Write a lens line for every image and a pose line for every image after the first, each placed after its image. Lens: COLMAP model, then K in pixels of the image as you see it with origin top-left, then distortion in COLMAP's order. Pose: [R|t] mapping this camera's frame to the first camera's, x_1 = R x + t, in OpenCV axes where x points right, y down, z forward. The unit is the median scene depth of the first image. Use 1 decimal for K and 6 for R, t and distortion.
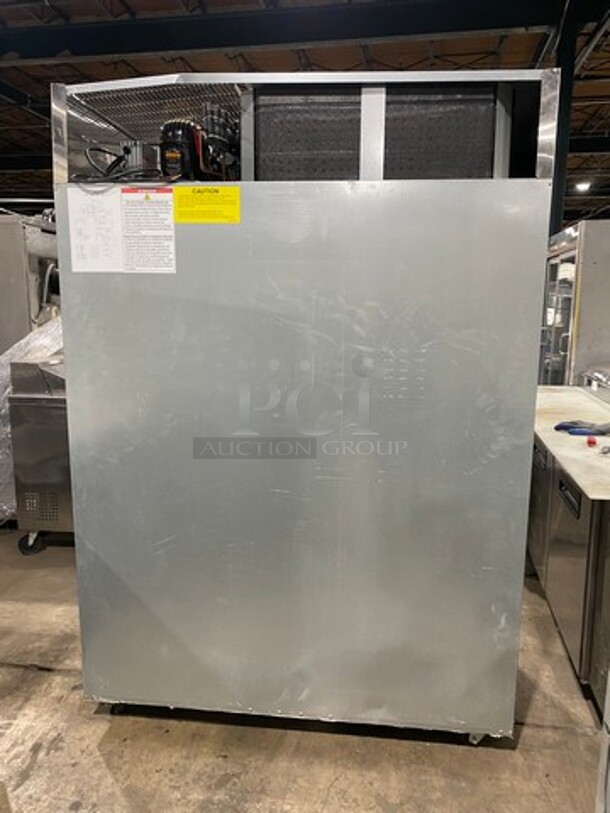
lens RADIAL K [[622.9, 0, 293.2], [0, 622.9, 404.6], [0, 0, 1]] dist [-0.002553, 0.060382]
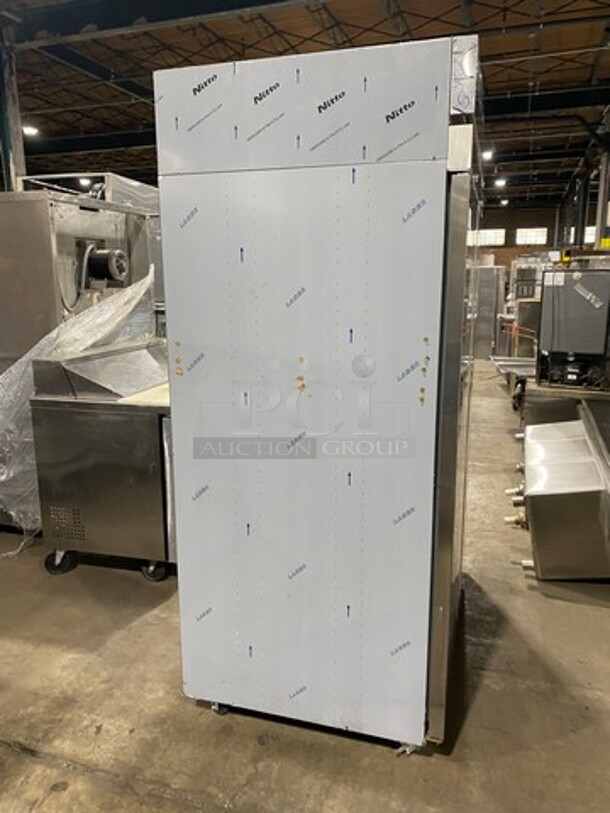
lens RADIAL K [[622.9, 0, 293.2], [0, 622.9, 404.6], [0, 0, 1]] dist [-0.002553, 0.060382]
pose [[0.989704, 0.013820, -0.142457, 0.035395], [-0.007804, 0.999057, 0.042700, -0.042081], [0.142913, -0.041148, 0.988879, 0.167344]]
